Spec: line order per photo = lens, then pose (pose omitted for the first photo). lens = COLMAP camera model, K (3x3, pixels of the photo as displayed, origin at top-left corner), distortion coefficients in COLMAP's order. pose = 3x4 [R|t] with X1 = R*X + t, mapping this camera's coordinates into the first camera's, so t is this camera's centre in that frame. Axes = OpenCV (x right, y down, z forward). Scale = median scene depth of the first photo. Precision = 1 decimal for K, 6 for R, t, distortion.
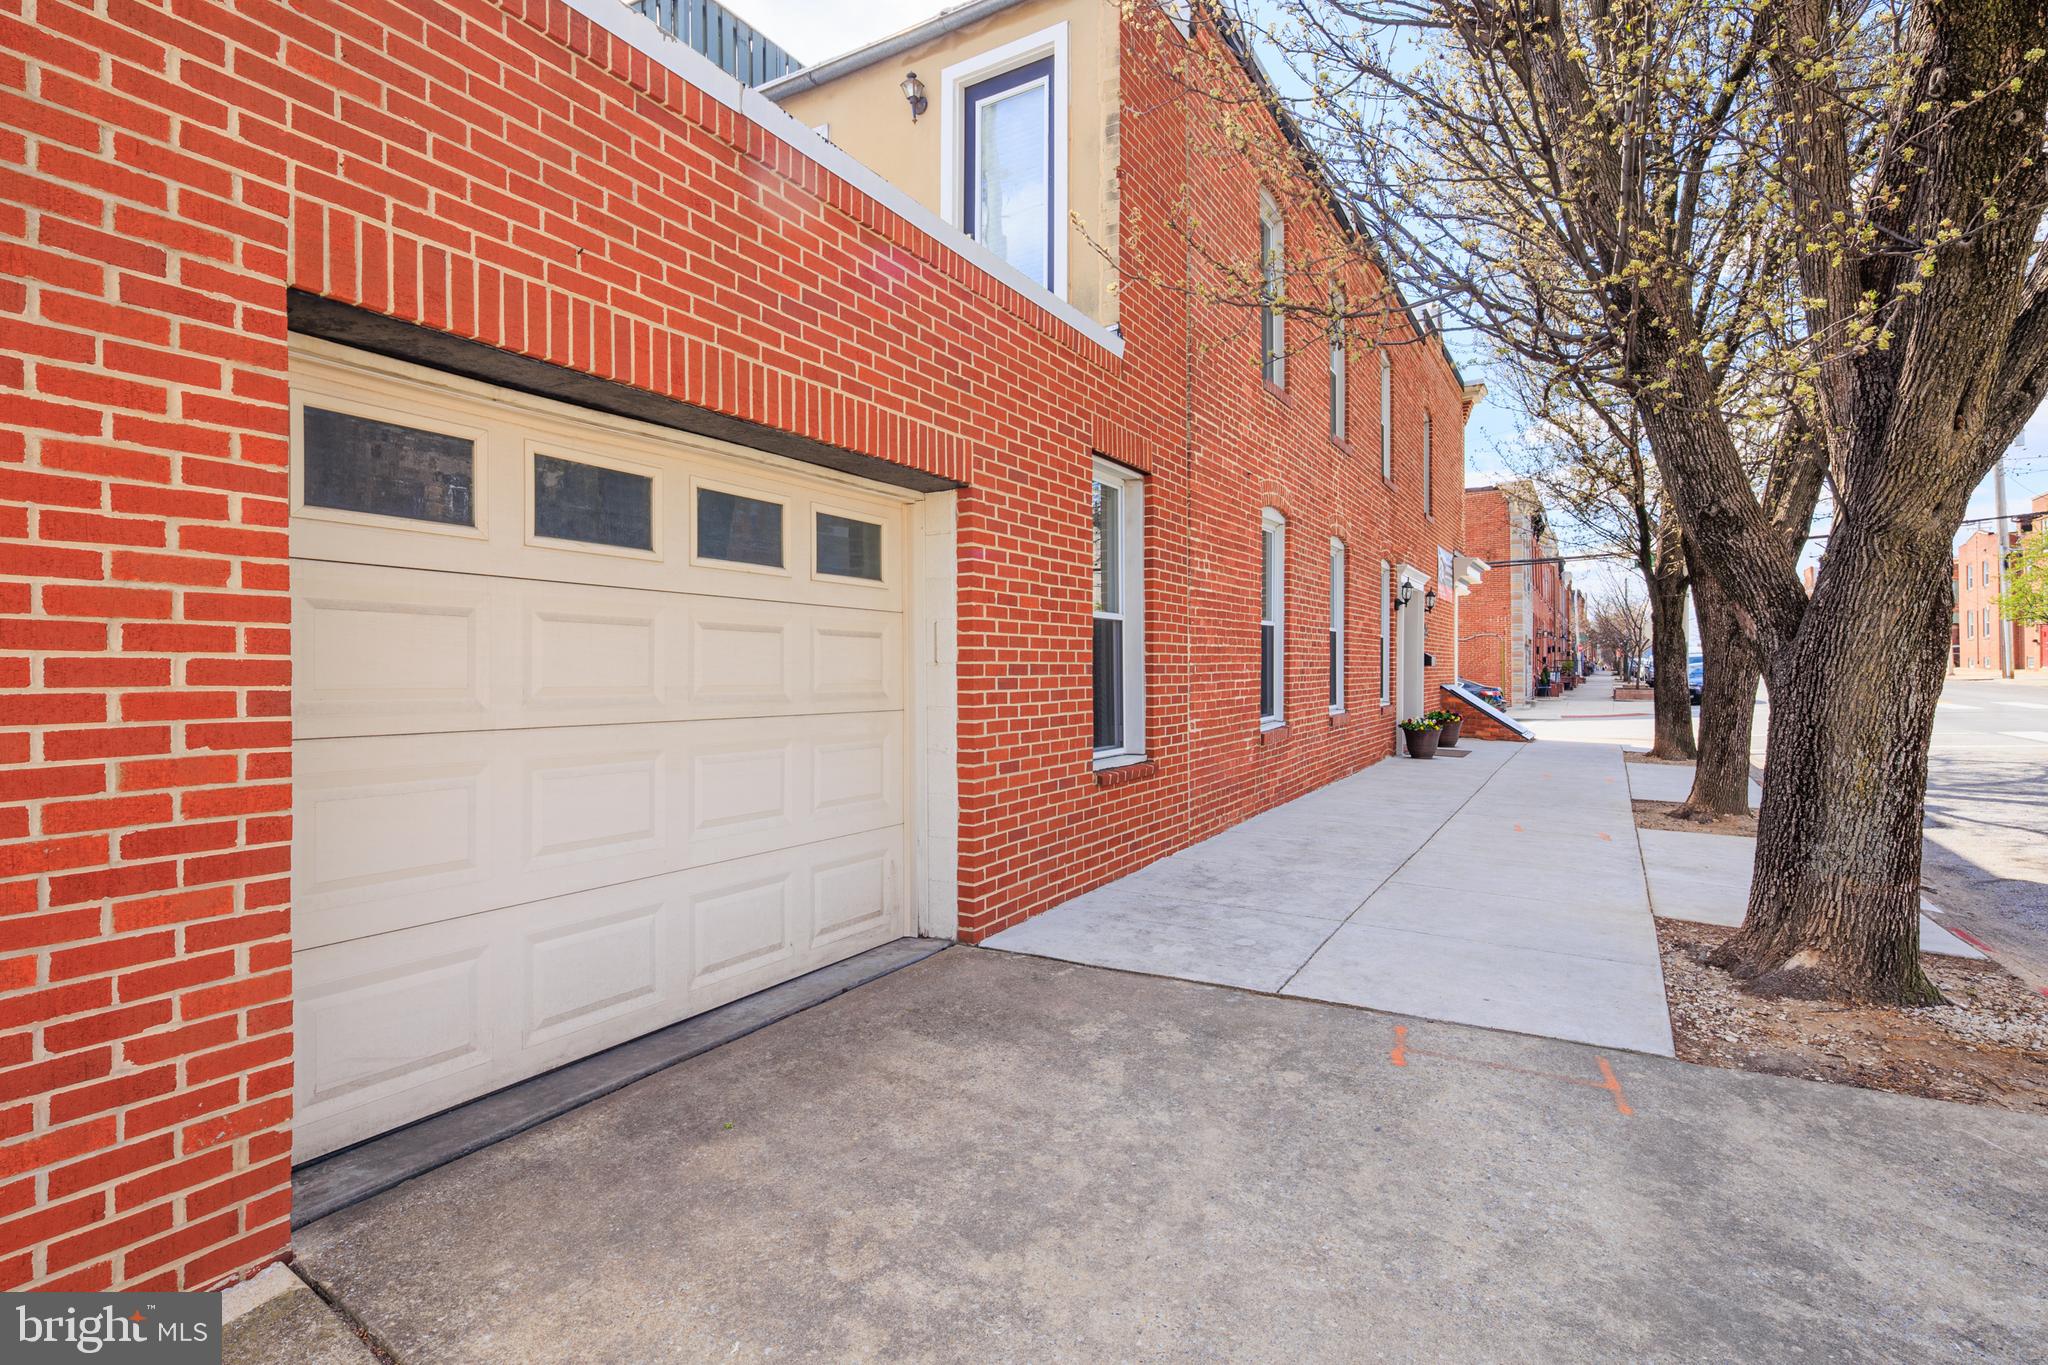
lens RADIAL K [[1006.7, 0, 1023.9], [0, 1006.7, 637.8], [0, 0, 1]] dist [-0.000333, -0.000482]
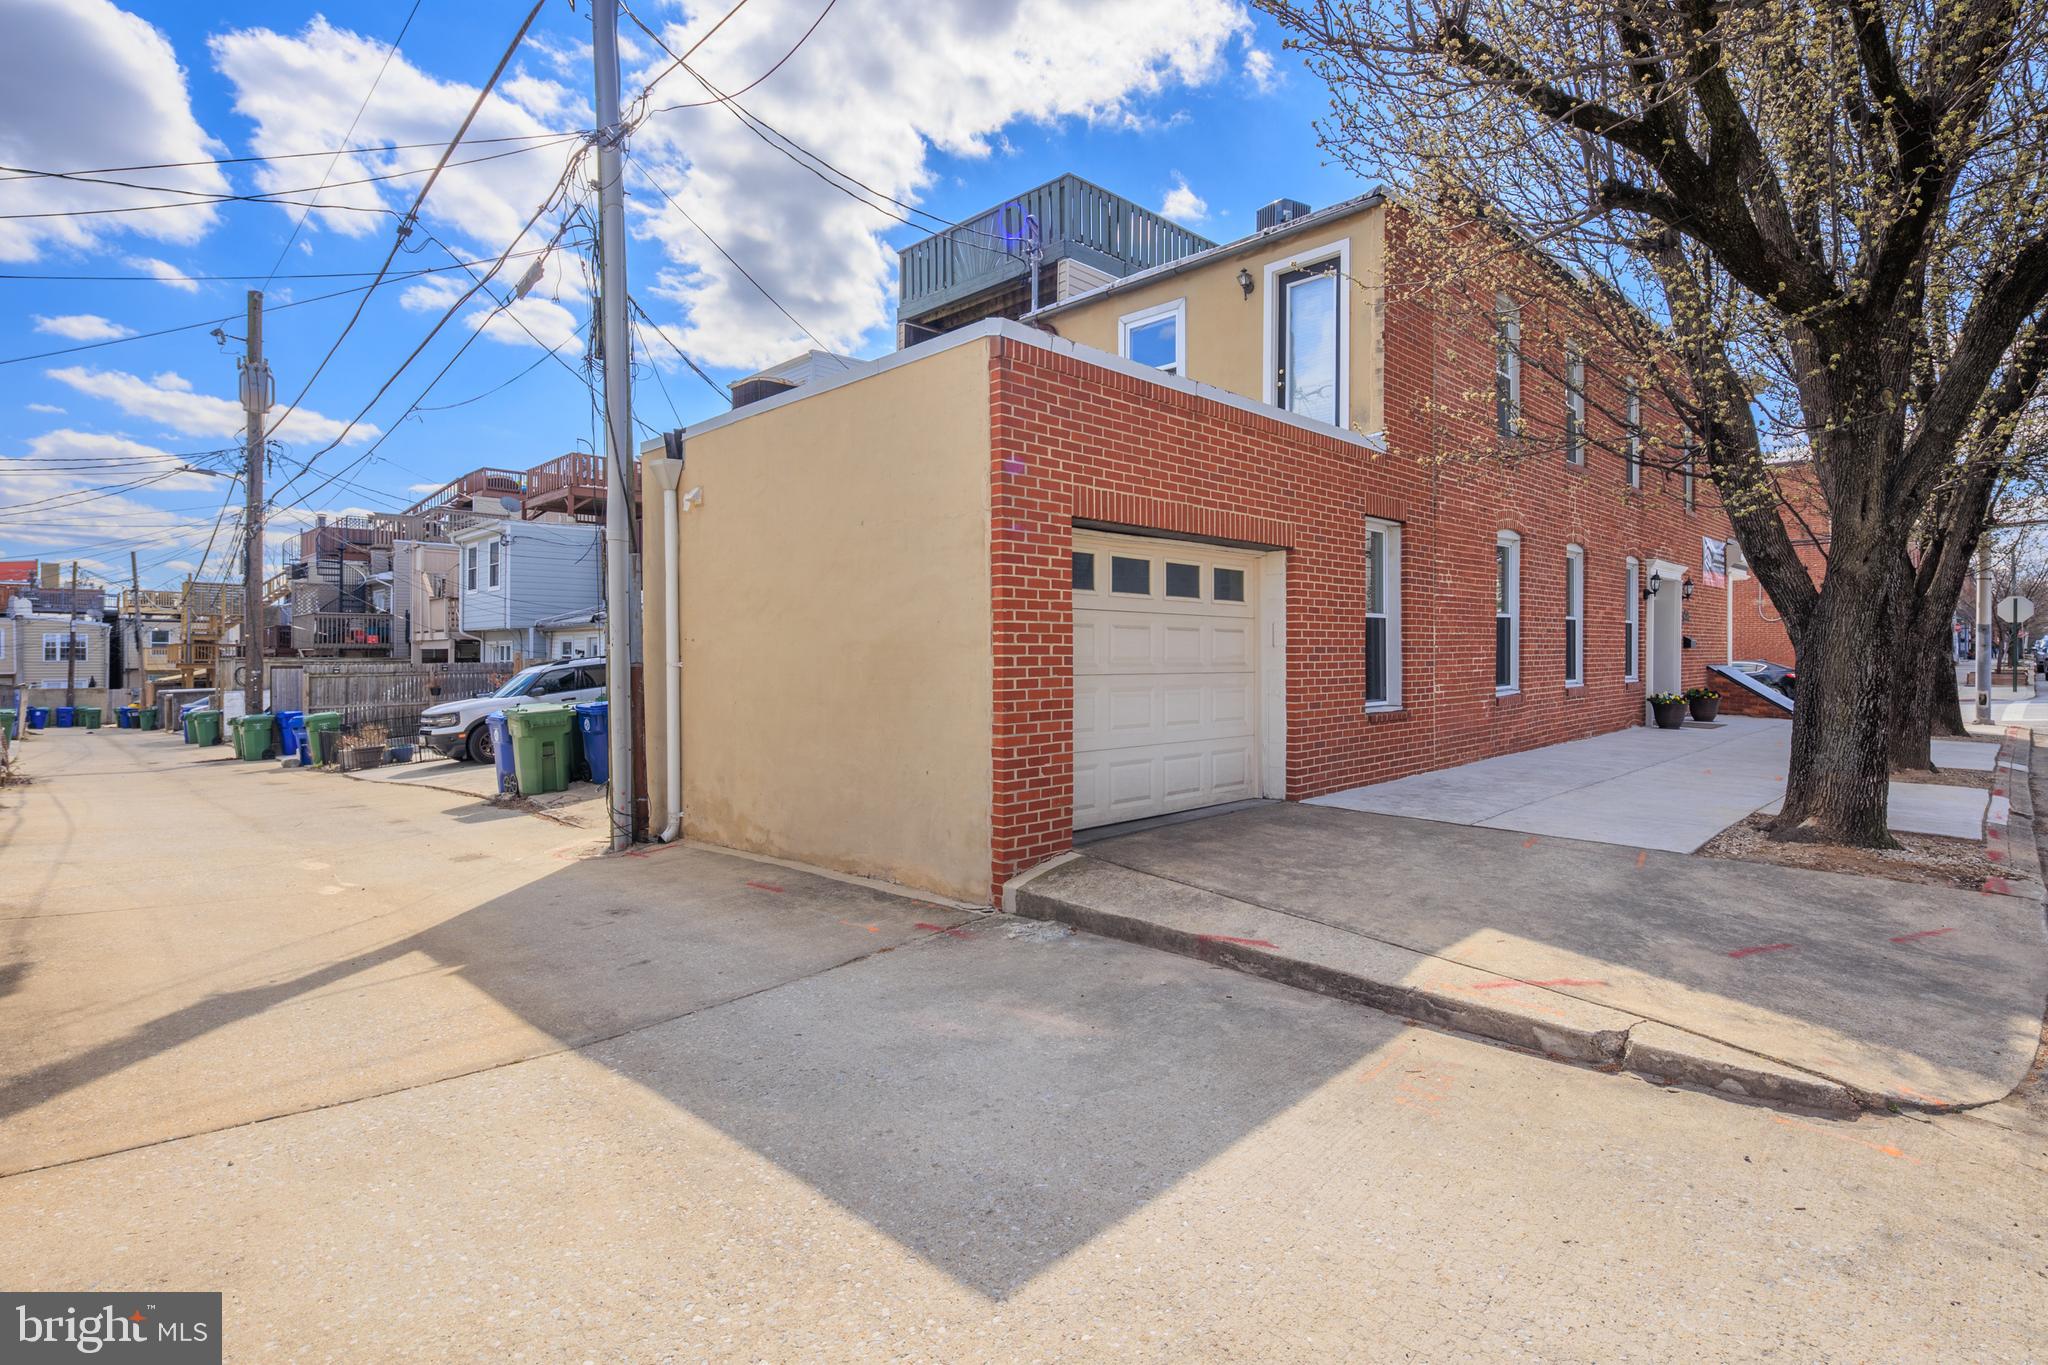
lens RADIAL K [[999.3, 0, 1018.8], [0, 999.3, 643.7], [0, 0, 1]] dist [0.003304, -0.000243]
pose [[0.965050, 0.000334, -0.262065, -0.052055], [0.006170, 0.999693, 0.023994, -0.022422], [0.261992, -0.024772, 0.964752, -0.752306]]
